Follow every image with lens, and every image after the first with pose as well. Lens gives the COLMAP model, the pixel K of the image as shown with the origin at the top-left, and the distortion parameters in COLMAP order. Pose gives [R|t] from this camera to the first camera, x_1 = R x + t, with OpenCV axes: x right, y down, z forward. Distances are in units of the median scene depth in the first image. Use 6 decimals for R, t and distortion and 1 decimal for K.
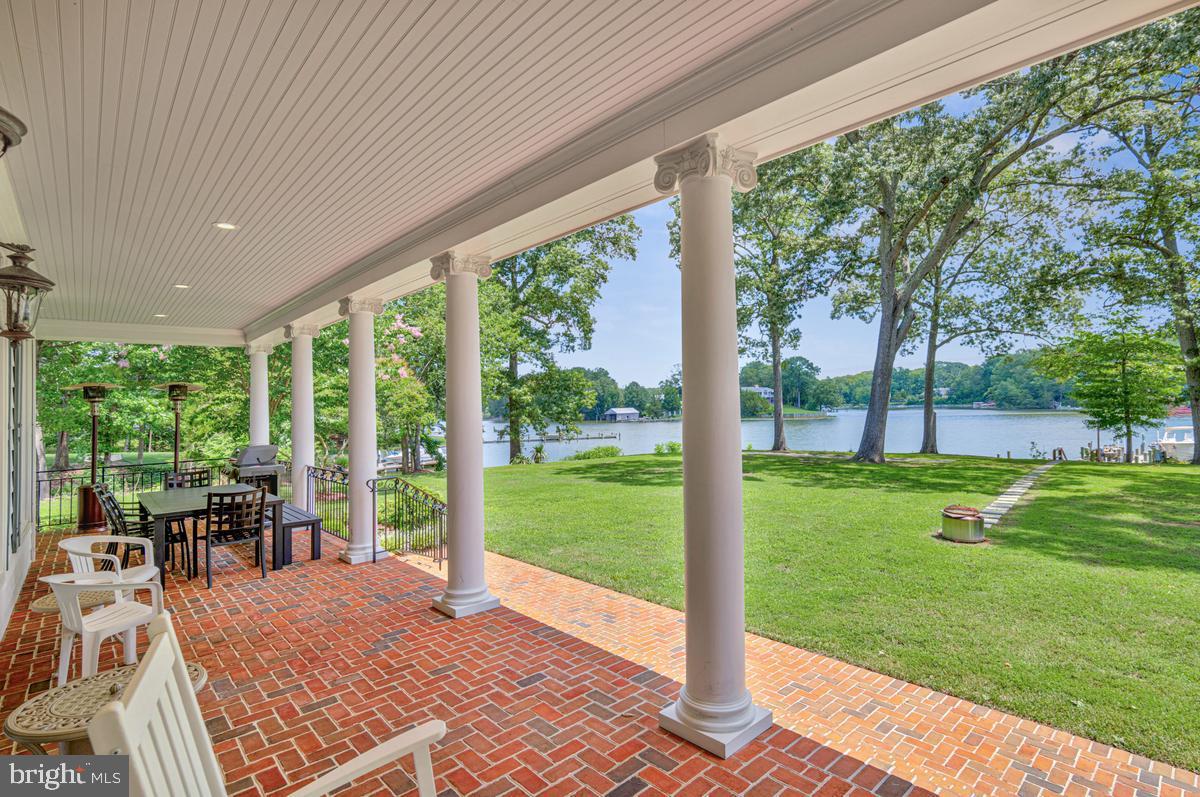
lens RADIAL K [[570.0, 0, 590.5], [0, 570.0, 398.5], [0, 0, 1]] dist [-0.007465, 0.001382]
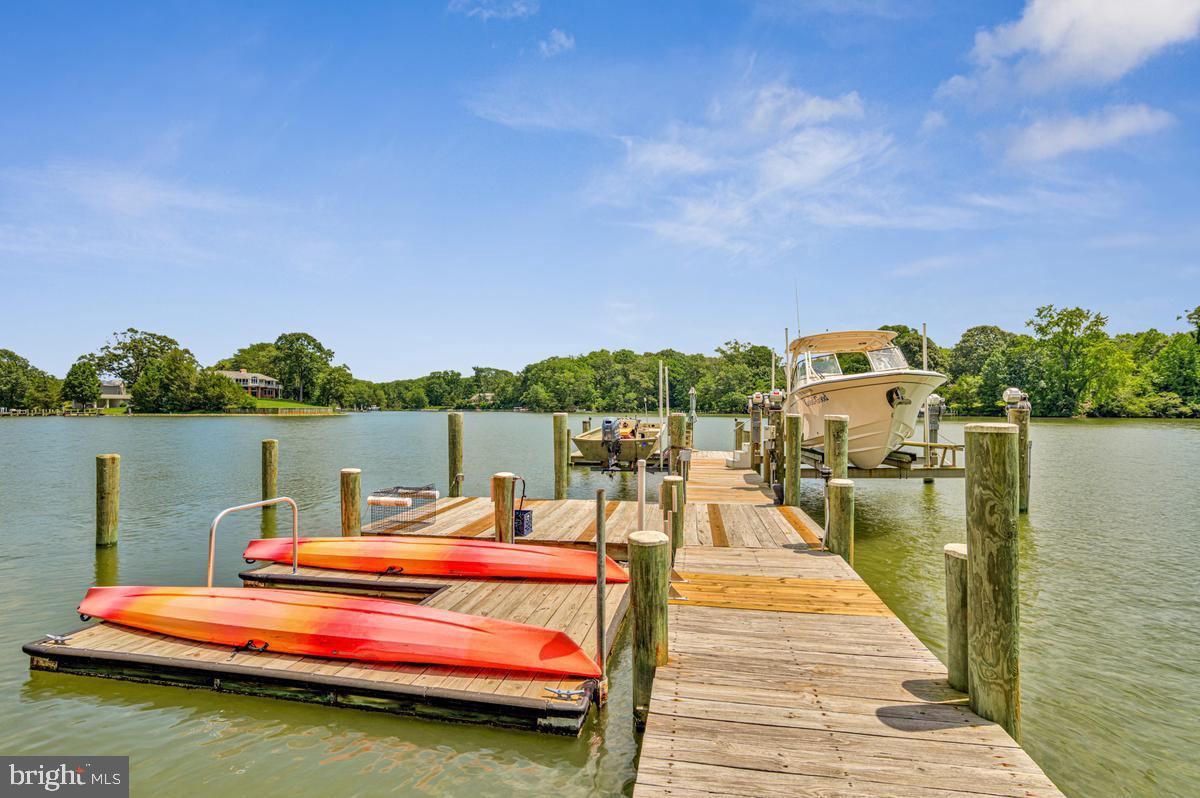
lens RADIAL K [[570.0, 0, 606.8], [0, 570.0, 408.3], [0, 0, 1]] dist [-0.007465, 0.001382]
pose [[0.741677, 0.026549, 0.670232, 0.803983], [-0.027901, 0.999573, -0.008720, 0.090494], [-0.670177, -0.012233, 0.742100, 0.917318]]
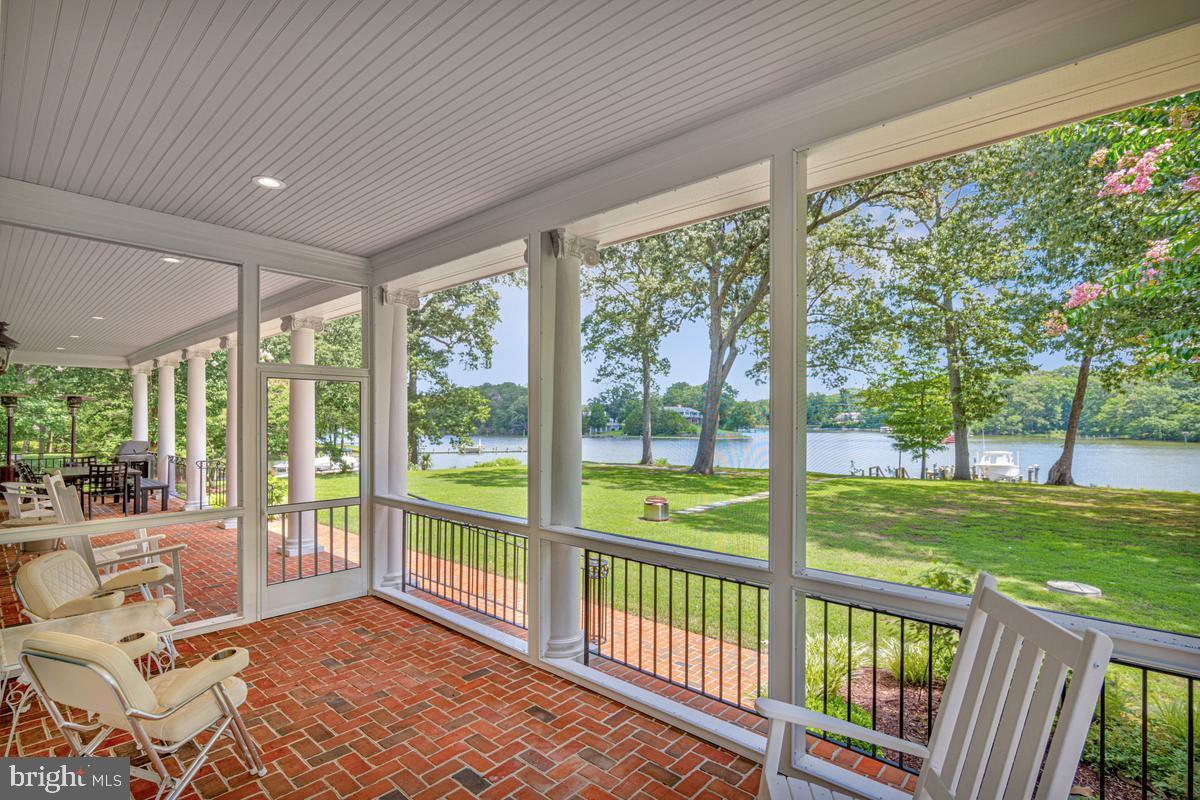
lens RADIAL K [[570.0, 0, 584.2], [0, 570.0, 413.4], [0, 0, 1]] dist [-0.007465, 0.001382]
pose [[0.995017, 0.028454, 0.095555, 0.092024], [-0.028302, 0.999595, -0.002945, -0.003088], [-0.095600, 0.000226, 0.995420, -0.120707]]
